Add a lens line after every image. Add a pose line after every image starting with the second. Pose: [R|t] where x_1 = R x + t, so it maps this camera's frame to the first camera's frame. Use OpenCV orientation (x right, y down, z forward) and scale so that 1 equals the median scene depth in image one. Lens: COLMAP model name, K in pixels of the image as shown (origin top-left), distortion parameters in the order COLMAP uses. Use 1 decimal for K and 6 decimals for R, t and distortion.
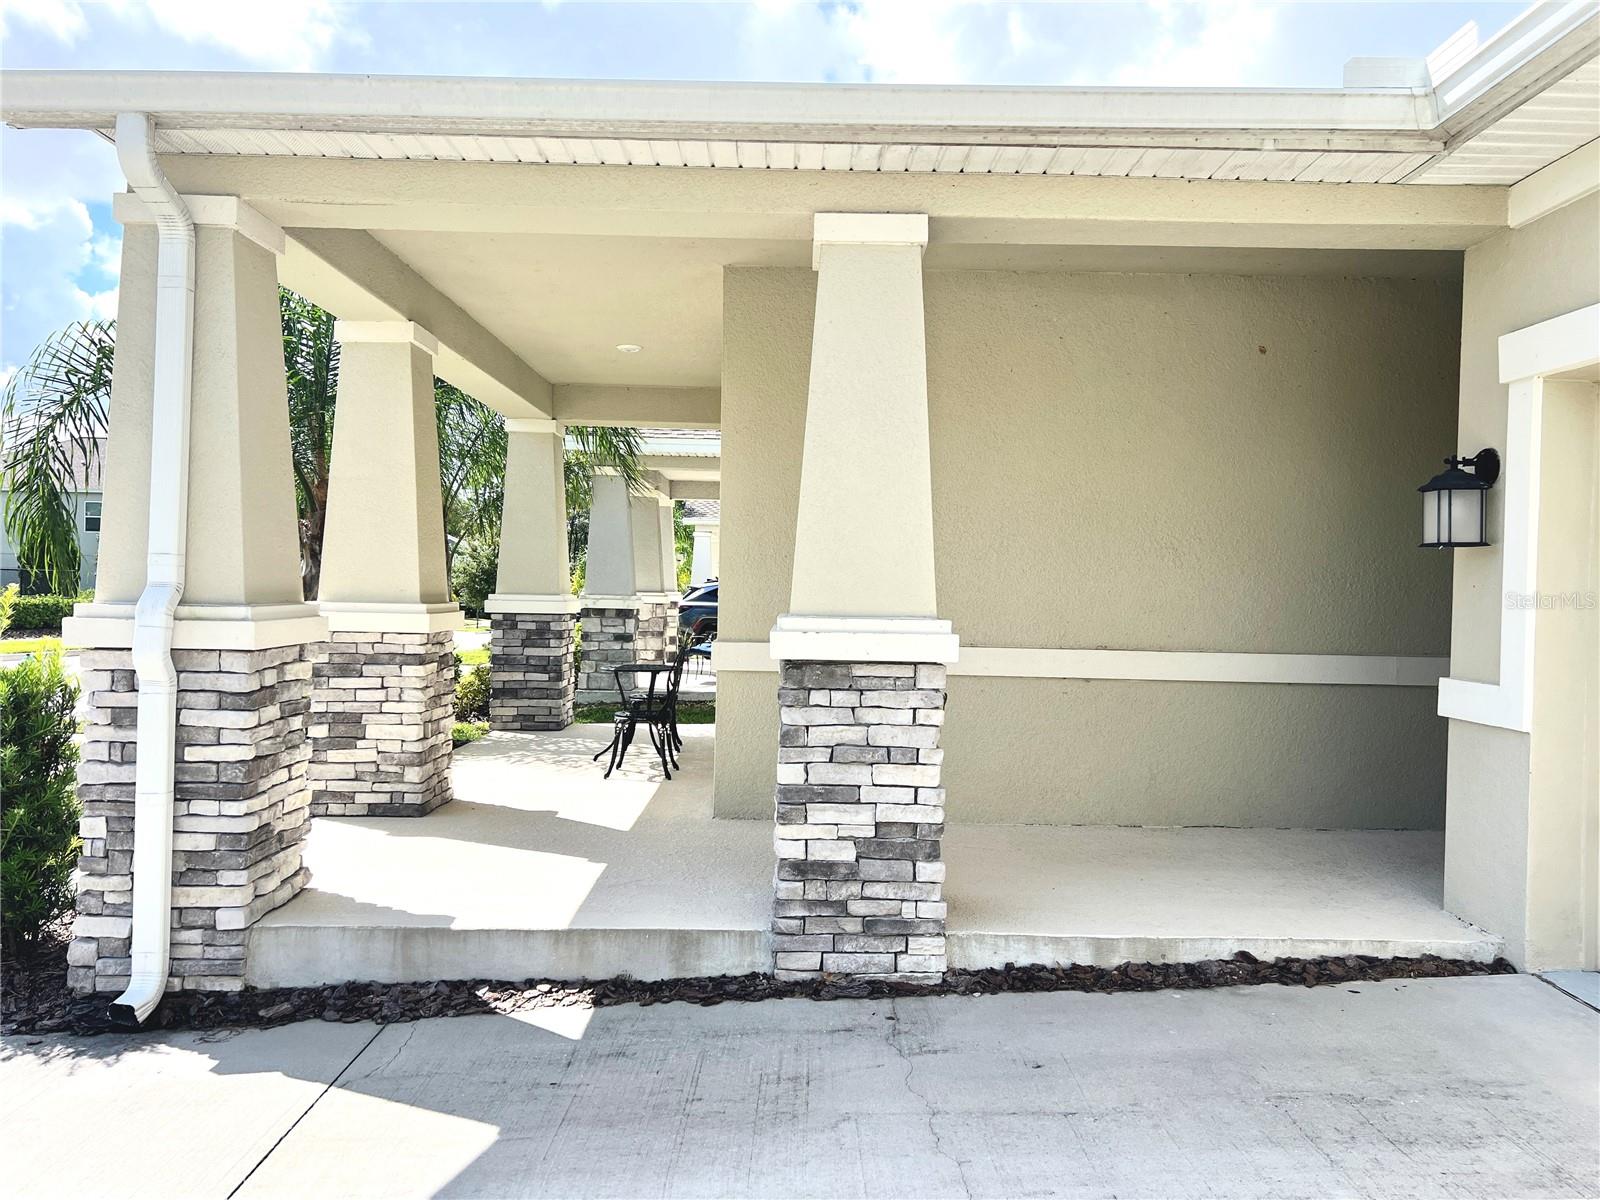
lens RADIAL K [[1203.5, 0, 807.1], [0, 1203.5, 596.8], [0, 0, 1]] dist [-0.014608, -0.001079]
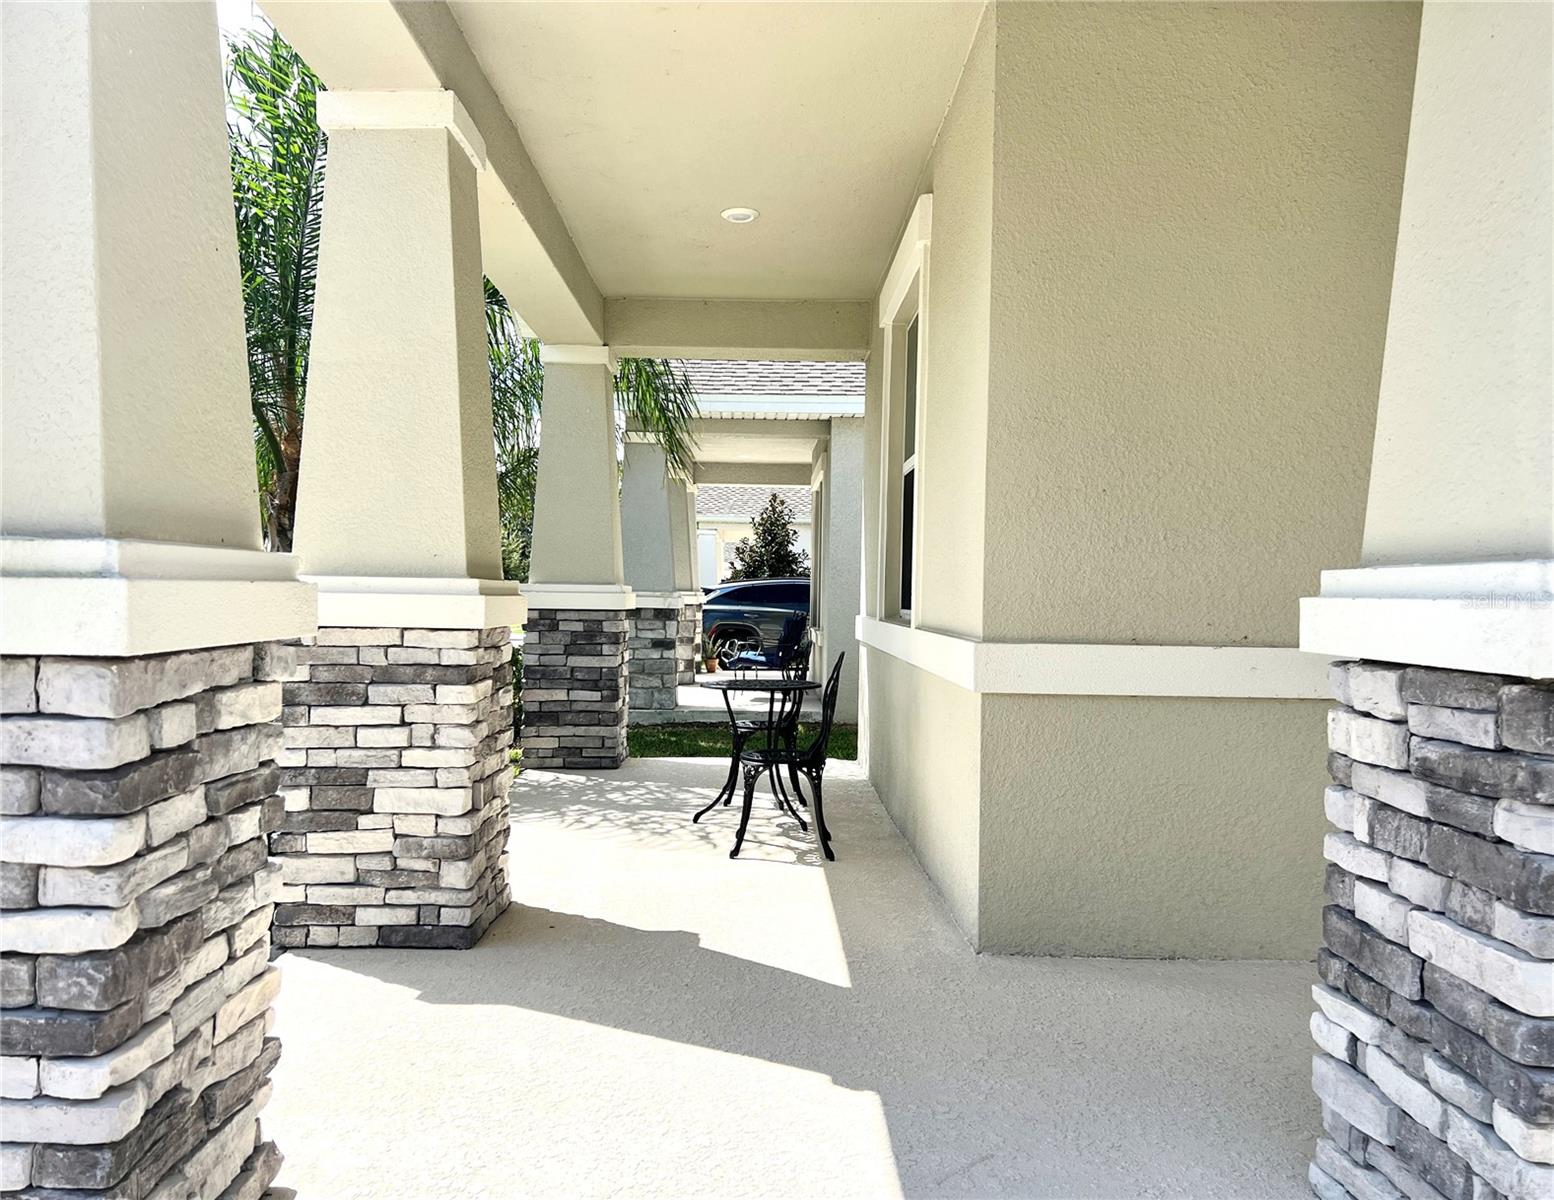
lens RADIAL K [[1273.4, 0, 769.6], [0, 1273.4, 596.7], [0, 0, 1]] dist [0.014782, -0.023065]
pose [[0.999707, -0.004469, -0.023799, -0.162598], [0.004347, 0.999977, -0.005170, 0.018603], [0.023821, 0.005065, 0.999703, 0.392210]]
